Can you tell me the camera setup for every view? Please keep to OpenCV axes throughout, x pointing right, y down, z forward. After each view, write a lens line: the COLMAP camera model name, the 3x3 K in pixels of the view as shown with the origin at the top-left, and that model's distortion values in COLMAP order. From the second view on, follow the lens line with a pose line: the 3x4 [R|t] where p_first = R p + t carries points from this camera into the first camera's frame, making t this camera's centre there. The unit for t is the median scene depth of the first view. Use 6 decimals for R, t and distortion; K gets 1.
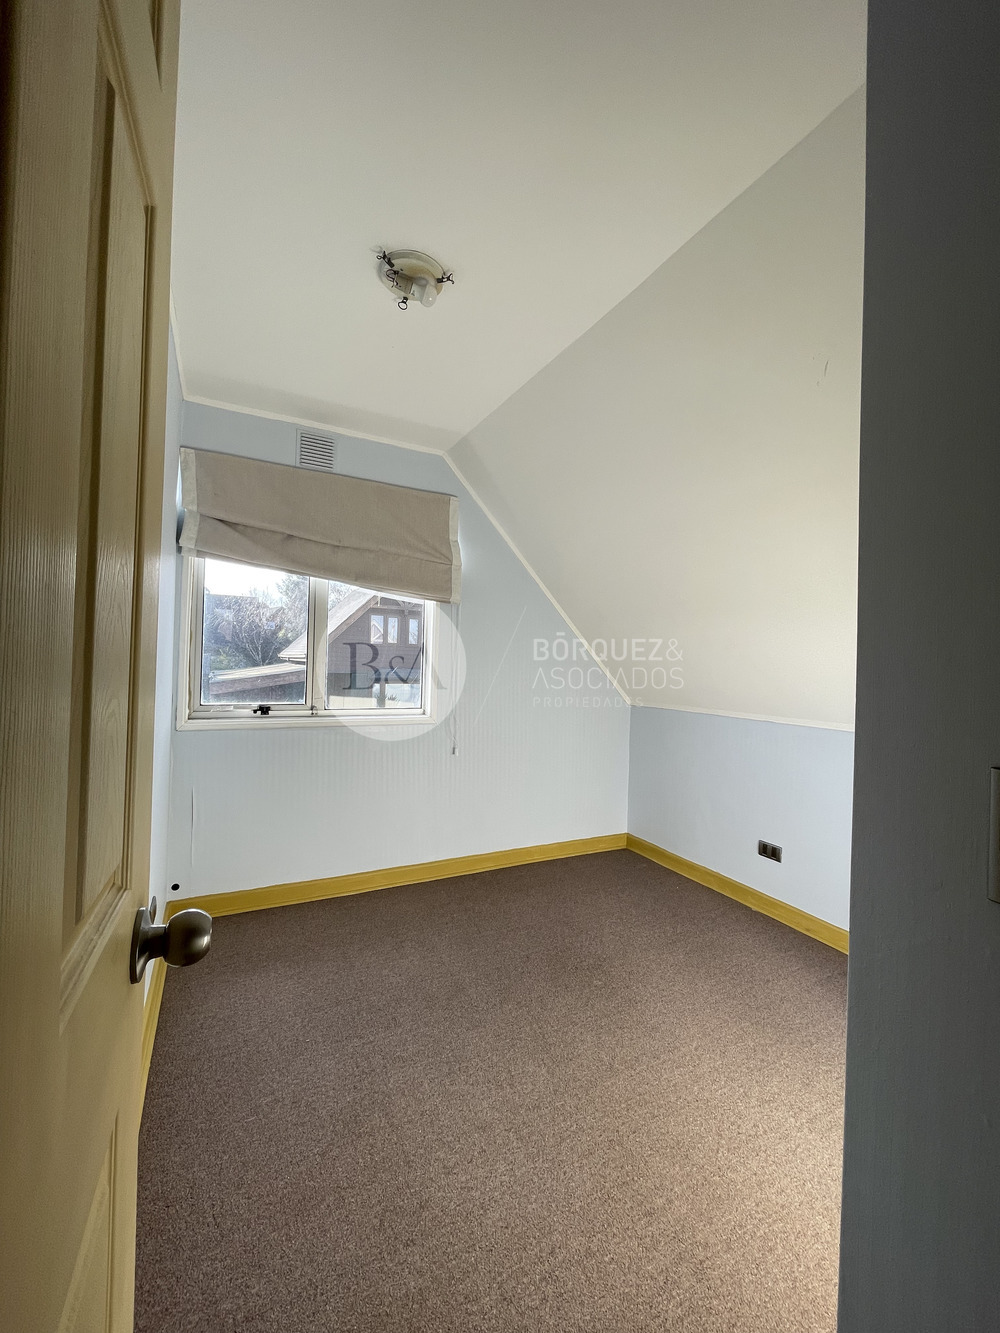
lens RADIAL K [[527.1, 0, 500.0], [0, 527.1, 666.5], [0, 0, 1]] dist [0.001112, -0.000336]
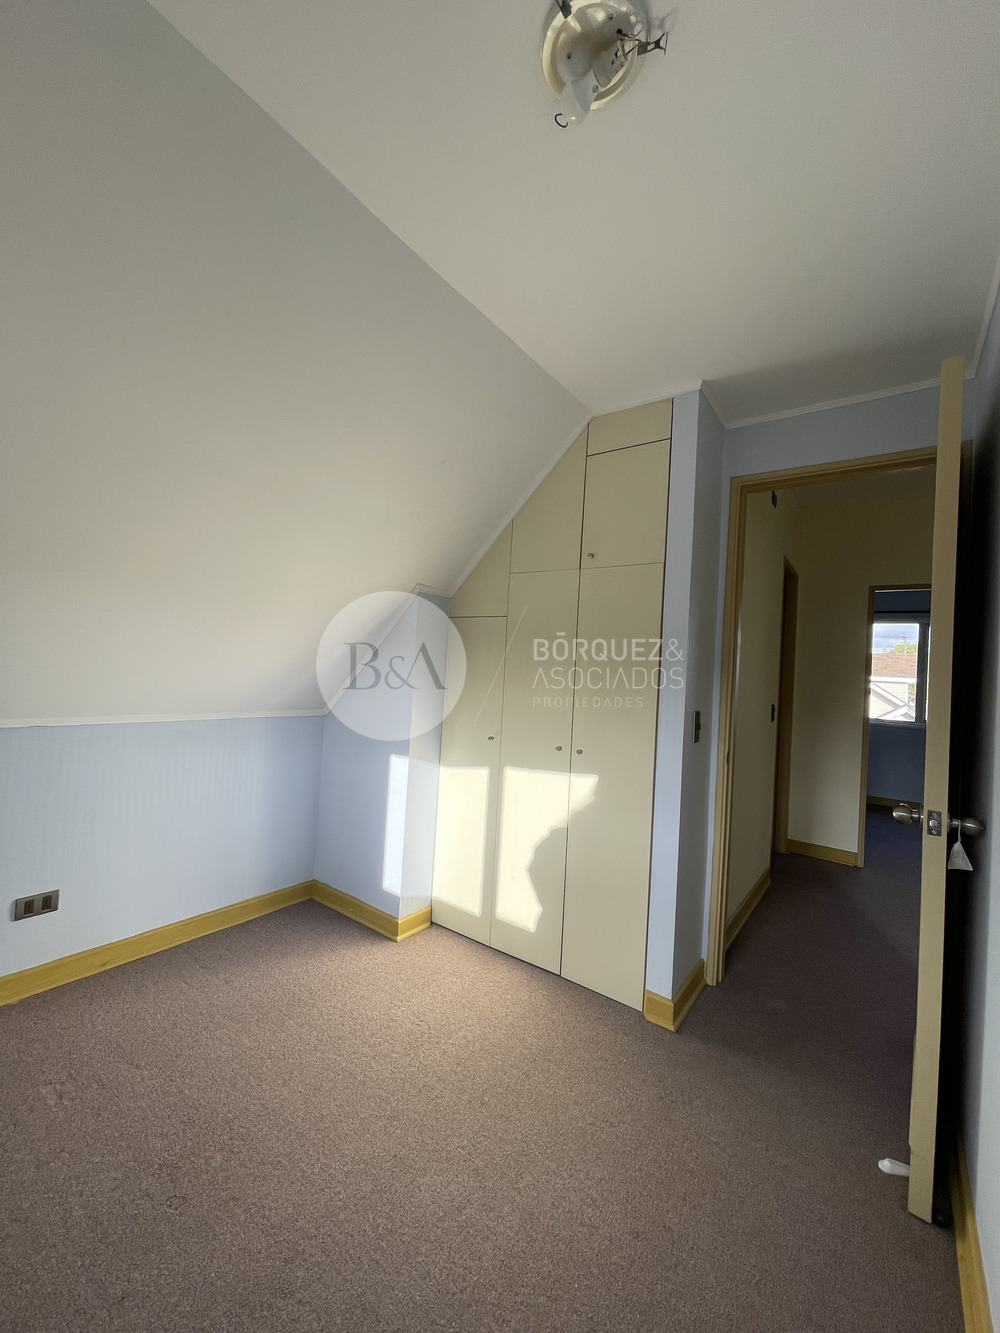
lens RADIAL K [[527.1, 0, 500.0], [0, 527.1, 666.5], [0, 0, 1]] dist [0.001112, -0.000336]
pose [[-0.456738, -0.036125, 0.888868, -0.637770], [-0.042139, 0.998932, 0.018946, -0.013303], [-0.888603, -0.028803, -0.457772, 1.283129]]
